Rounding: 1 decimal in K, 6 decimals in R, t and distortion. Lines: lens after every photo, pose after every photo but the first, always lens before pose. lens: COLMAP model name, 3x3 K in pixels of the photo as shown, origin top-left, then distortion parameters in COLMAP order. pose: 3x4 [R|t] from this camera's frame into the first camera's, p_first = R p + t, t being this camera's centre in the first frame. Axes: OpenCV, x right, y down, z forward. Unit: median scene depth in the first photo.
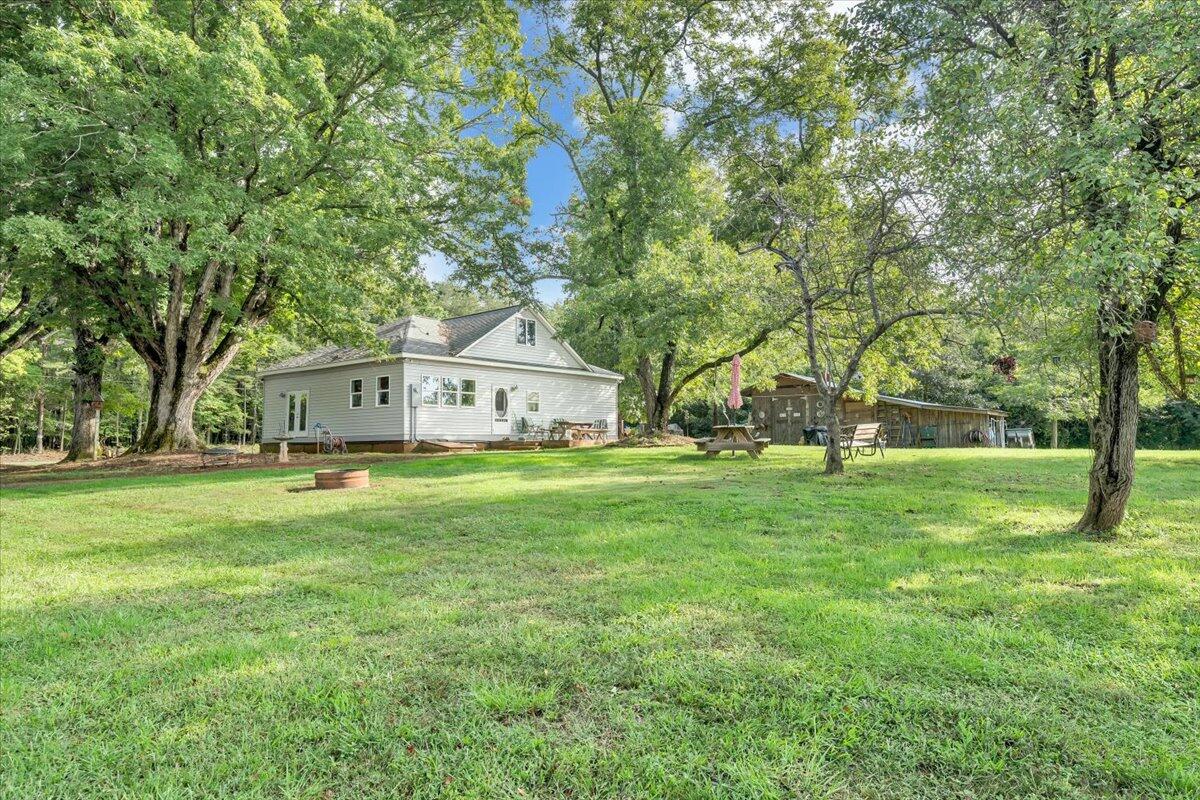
lens RADIAL K [[669.2, 0, 600.0], [0, 669.2, 400.0], [0, 0, 1]] dist [0.004301, -0.000635]
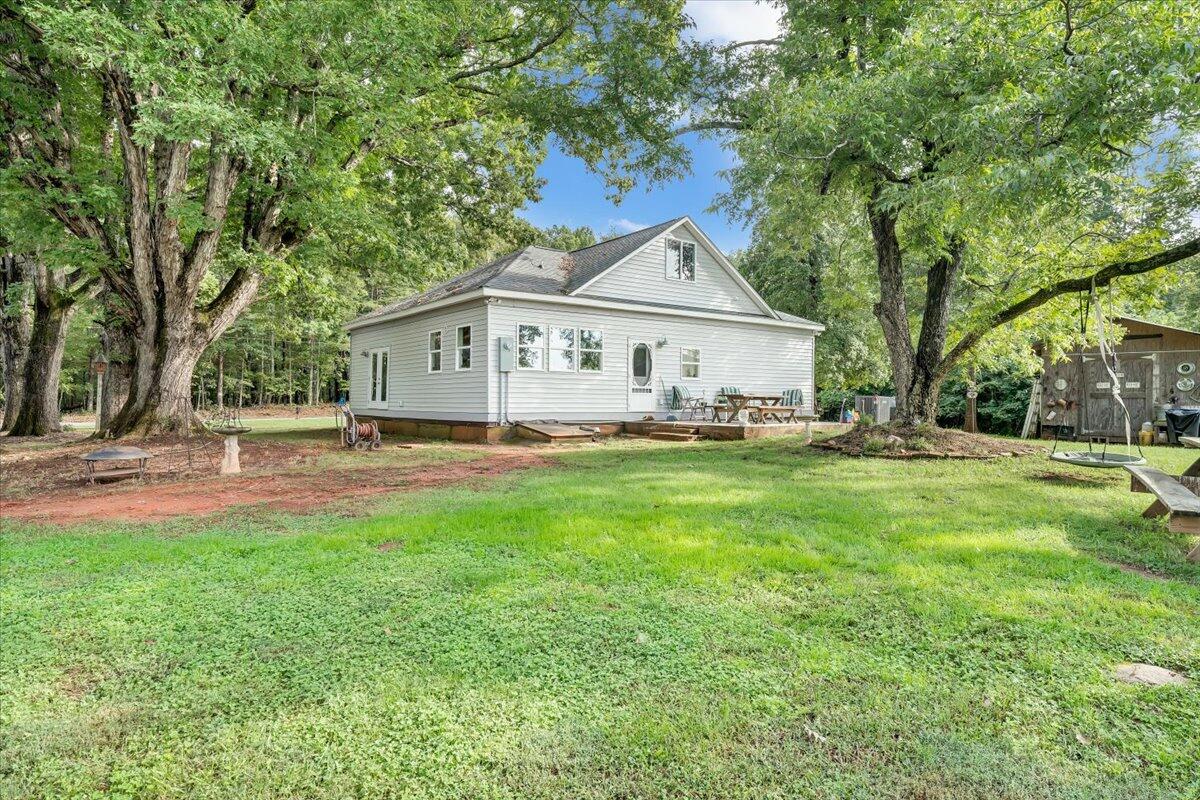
lens RADIAL K [[669.2, 0, 600.0], [0, 669.2, 400.0], [0, 0, 1]] dist [0.004301, -0.000635]
pose [[0.967937, 0.015556, -0.250709, -0.019046], [0.000134, 0.998048, 0.062443, -0.002797], [0.251191, -0.060475, 0.966046, 0.344785]]
